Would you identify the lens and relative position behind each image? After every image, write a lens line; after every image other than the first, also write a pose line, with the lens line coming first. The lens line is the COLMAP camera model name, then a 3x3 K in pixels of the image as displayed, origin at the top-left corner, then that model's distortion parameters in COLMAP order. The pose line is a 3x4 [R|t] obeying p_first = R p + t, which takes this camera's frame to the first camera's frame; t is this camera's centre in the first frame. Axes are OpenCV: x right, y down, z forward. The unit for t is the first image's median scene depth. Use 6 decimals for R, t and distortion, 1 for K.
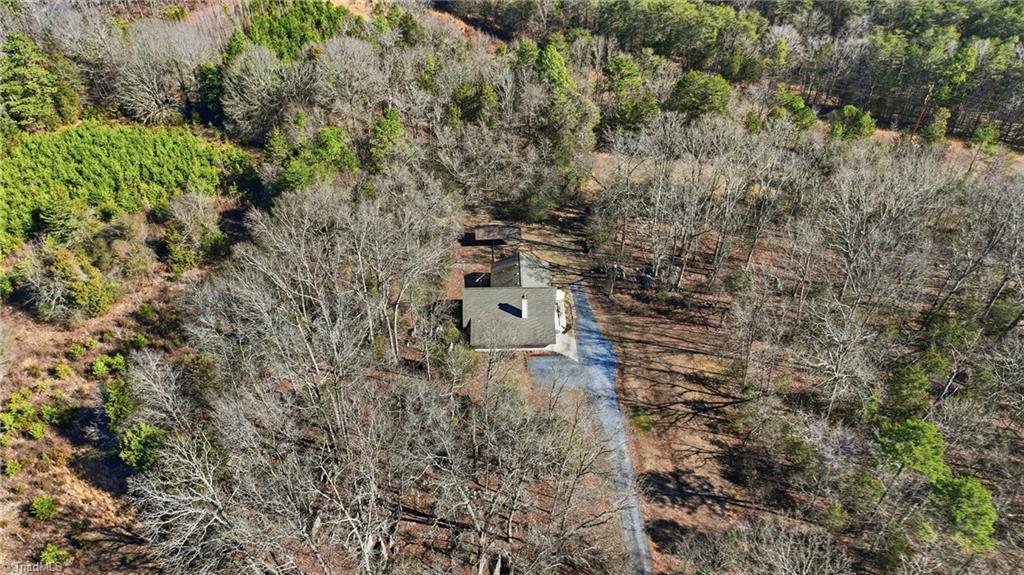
lens RADIAL K [[738.1, 0, 515.3], [0, 738.1, 286.9], [0, 0, 1]] dist [0.006910, -0.001589]
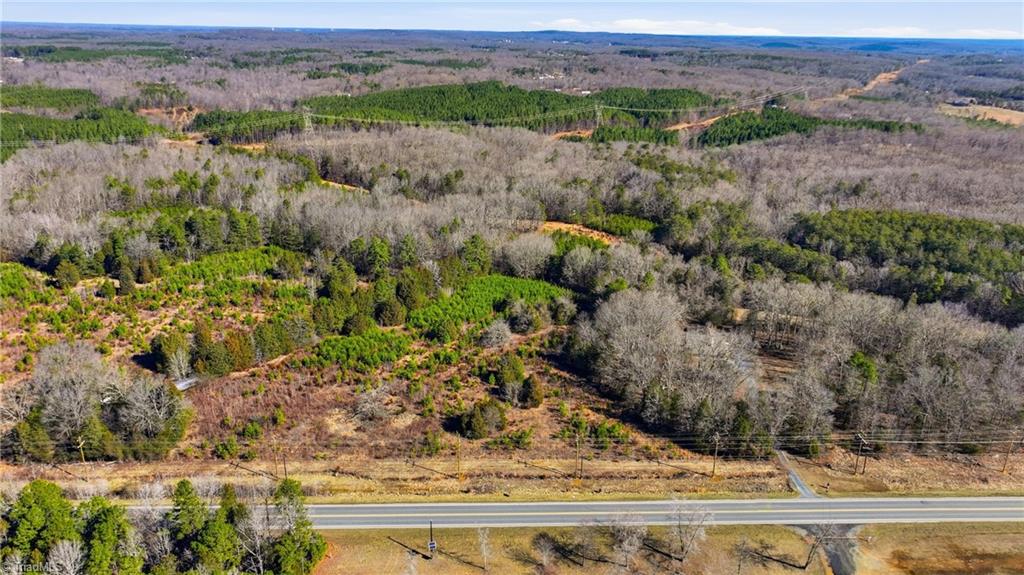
lens RADIAL K [[738.1, 0, 510.7], [0, 738.1, 289.5], [0, 0, 1]] dist [0.006910, -0.001589]
pose [[0.981191, 0.078738, -0.176252, -0.236468], [-0.134127, 0.934719, -0.329106, 0.794987], [0.138833, 0.346556, 0.927698, -1.488667]]
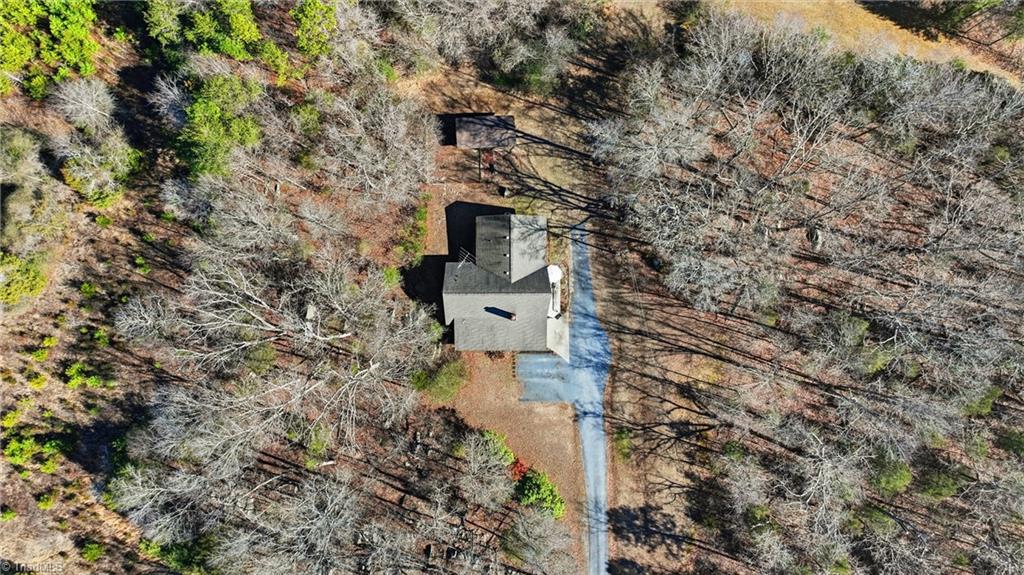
lens RADIAL K [[738.1, 0, 512.3], [0, 738.1, 287.7], [0, 0, 1]] dist [0.006910, -0.001589]
pose [[0.999700, 0.023664, -0.006312, 0.016242], [-0.010504, 0.647101, 0.762332, -0.707616], [0.022124, -0.762037, 0.647155, 0.473266]]
